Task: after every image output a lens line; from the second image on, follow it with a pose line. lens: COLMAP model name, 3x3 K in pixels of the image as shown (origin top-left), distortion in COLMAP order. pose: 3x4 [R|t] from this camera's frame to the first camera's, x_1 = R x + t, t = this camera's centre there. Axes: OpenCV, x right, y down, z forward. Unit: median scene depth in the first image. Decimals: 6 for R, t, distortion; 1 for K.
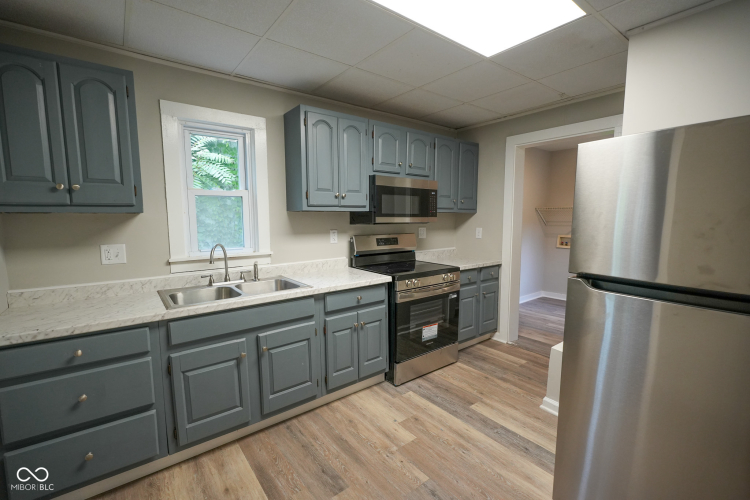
lens RADIAL K [[328.8, 0, 372.9], [0, 328.8, 249.9], [0, 0, 1]] dist [-0.004068, -0.000263]
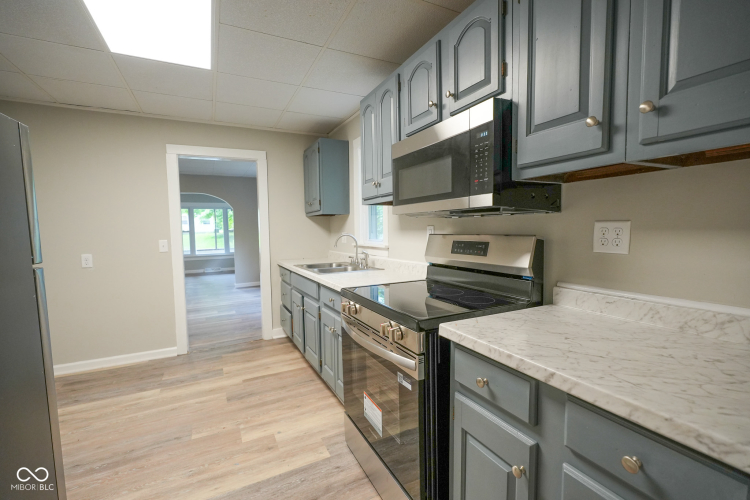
lens RADIAL K [[328.8, 0, 372.9], [0, 328.8, 249.9], [0, 0, 1]] dist [-0.004068, -0.000263]
pose [[-0.185646, 0.070902, -0.980055, 0.888541], [-0.079171, 0.993071, 0.086840, -0.083502], [0.979422, 0.093714, -0.178746, 1.390128]]
